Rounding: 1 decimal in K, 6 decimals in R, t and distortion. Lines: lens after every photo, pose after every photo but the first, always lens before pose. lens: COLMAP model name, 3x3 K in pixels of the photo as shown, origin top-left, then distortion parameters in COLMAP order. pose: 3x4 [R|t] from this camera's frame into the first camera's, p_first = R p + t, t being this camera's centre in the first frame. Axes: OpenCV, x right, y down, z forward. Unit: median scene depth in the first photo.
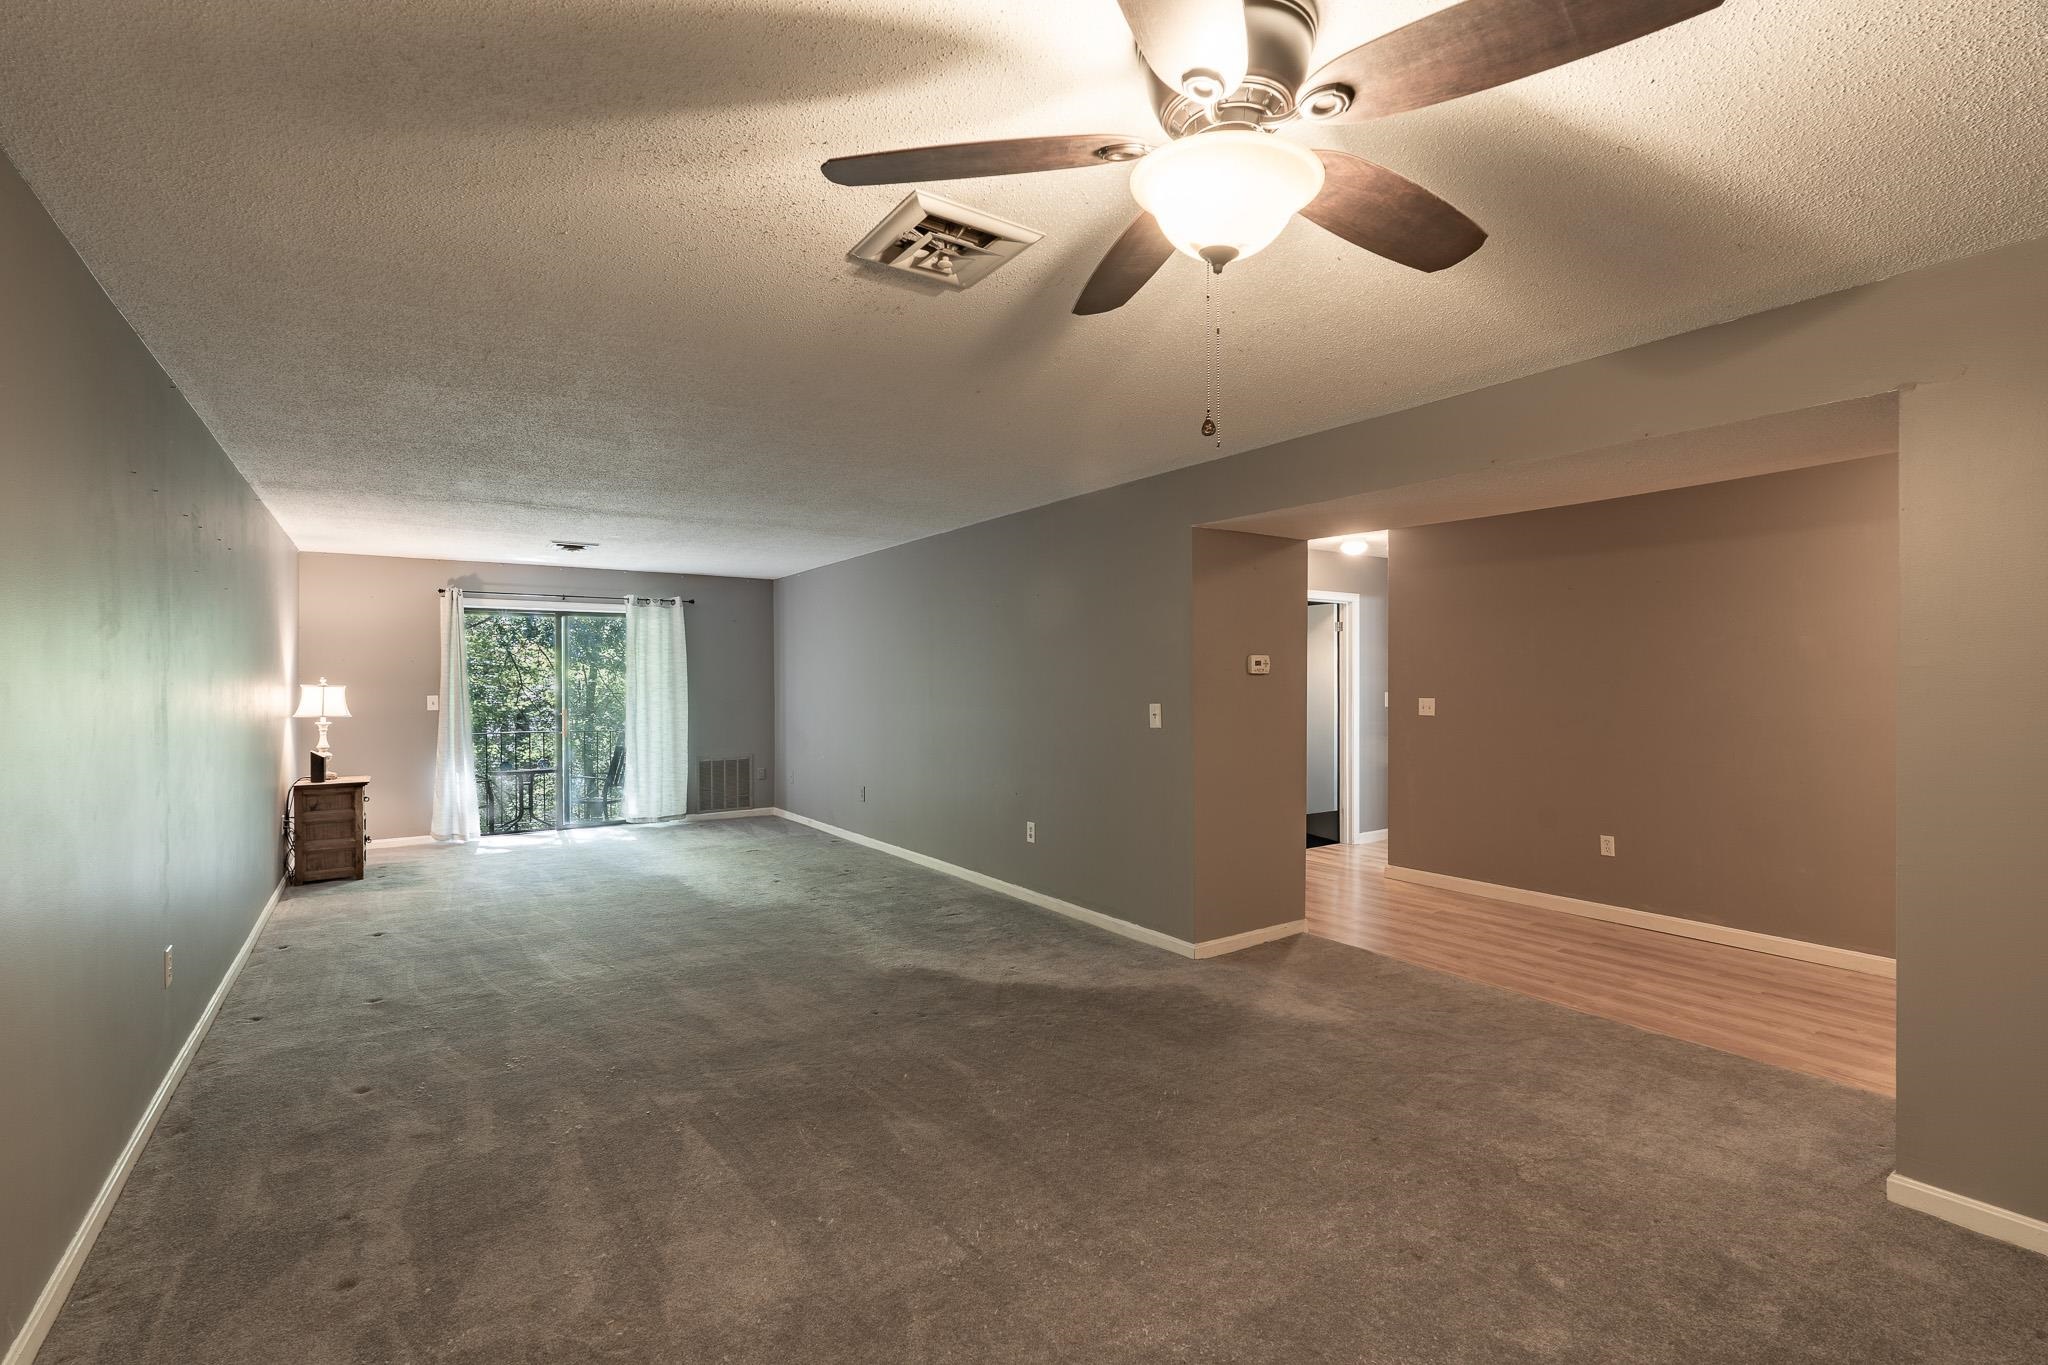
lens RADIAL K [[895.0, 0, 1029.5], [0, 895.0, 686.5], [0, 0, 1]] dist [-0.007334, 0.001299]
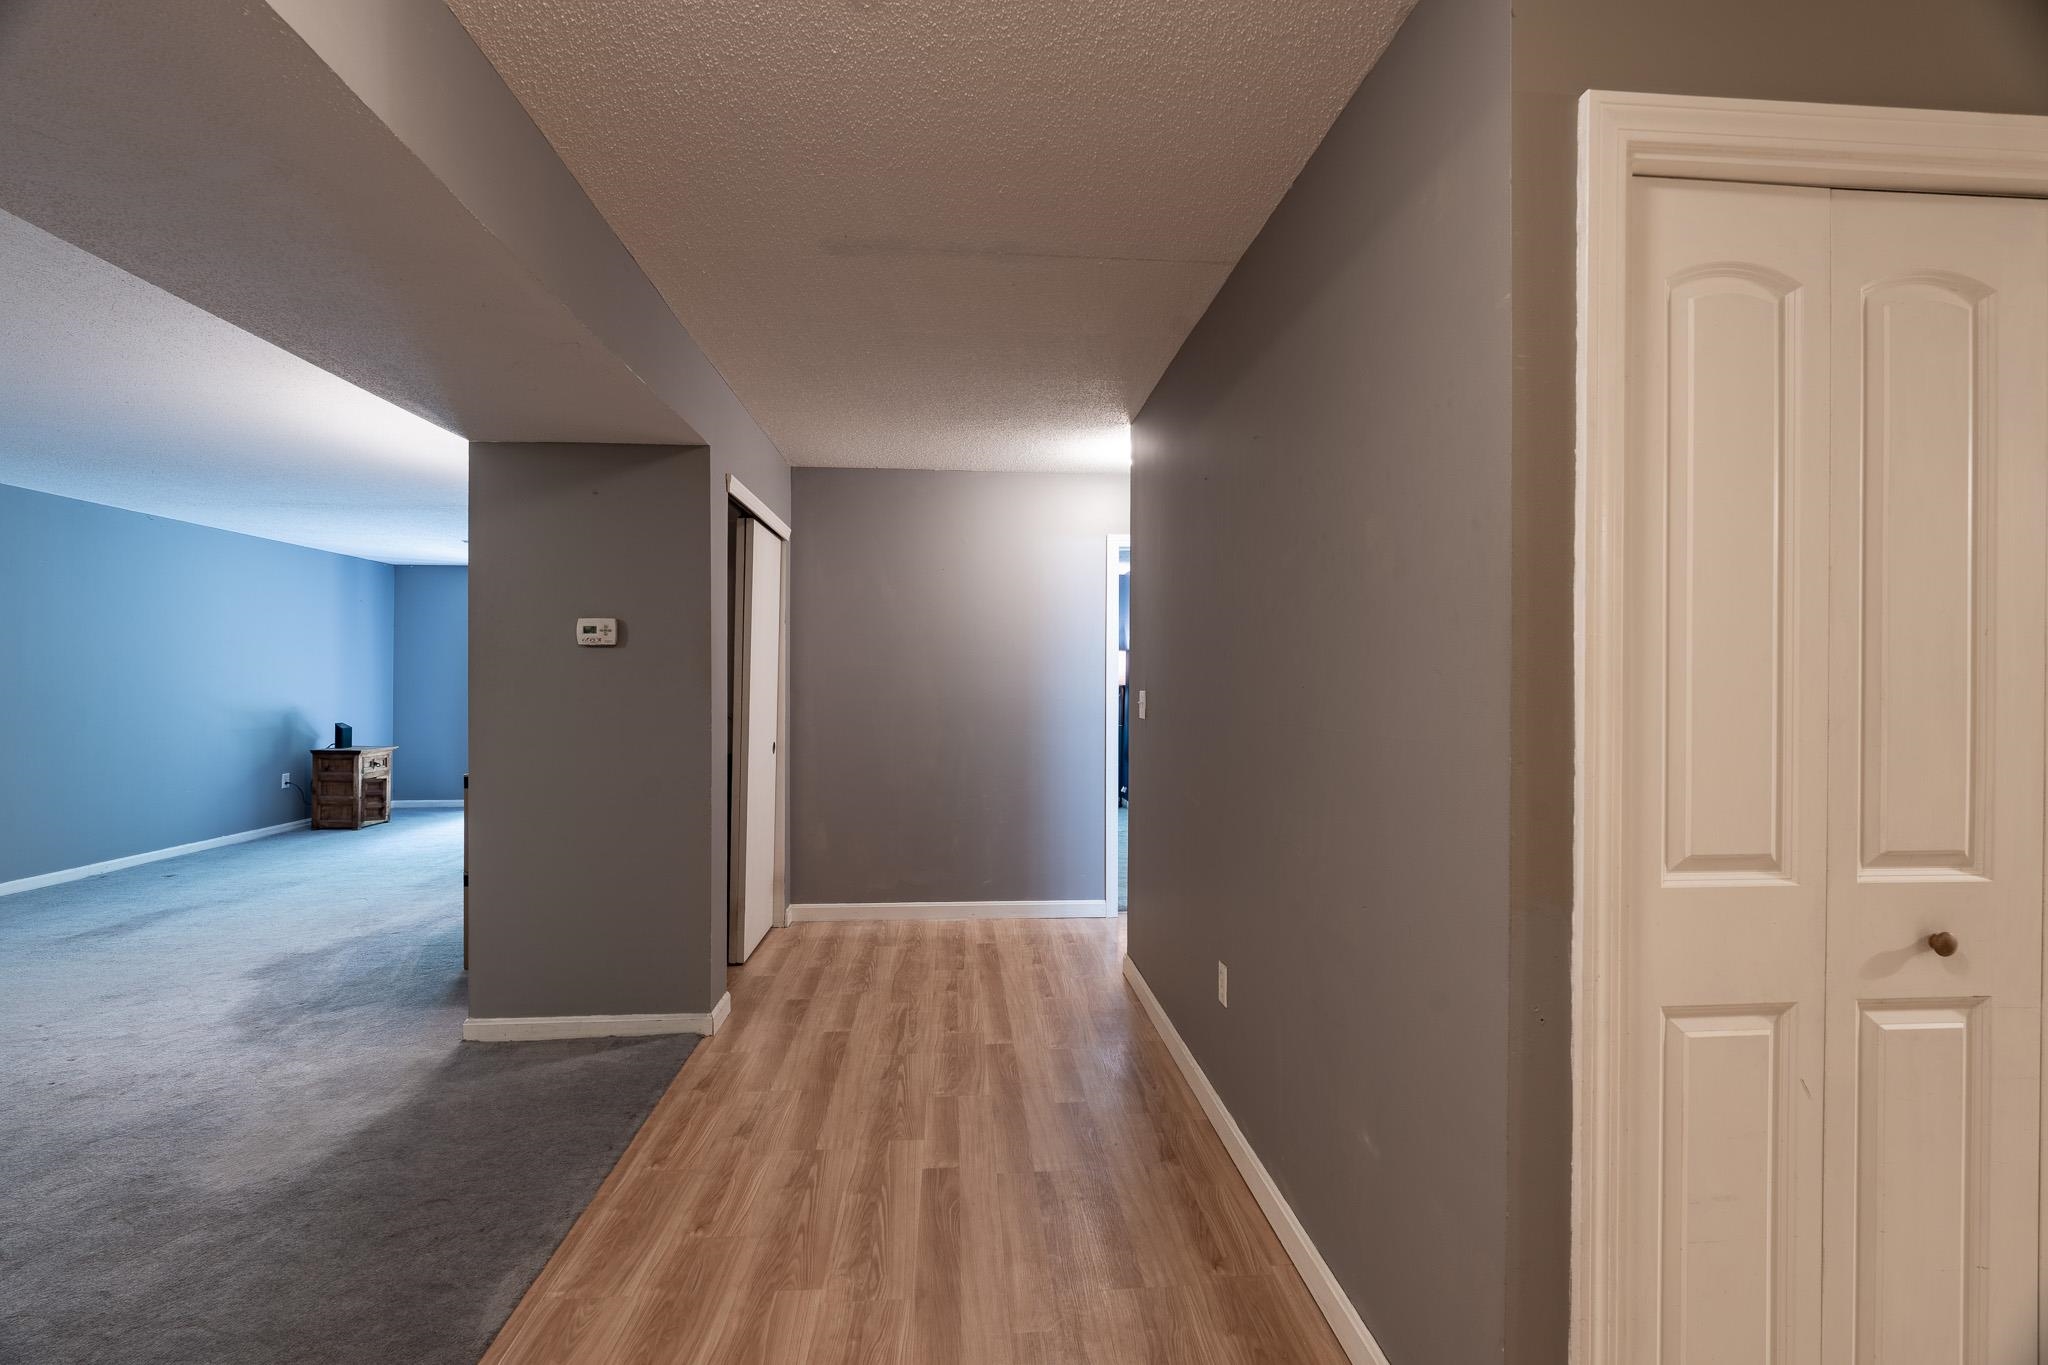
lens RADIAL K [[895.0, 0, 1019.1], [0, 895.0, 680.9], [0, 0, 1]] dist [-0.007334, 0.001299]
pose [[0.864533, 0.003387, -0.502564, 0.888262], [-0.000530, 0.999983, 0.005827, 0.009098], [0.502575, -0.004771, 0.864520, 0.571853]]
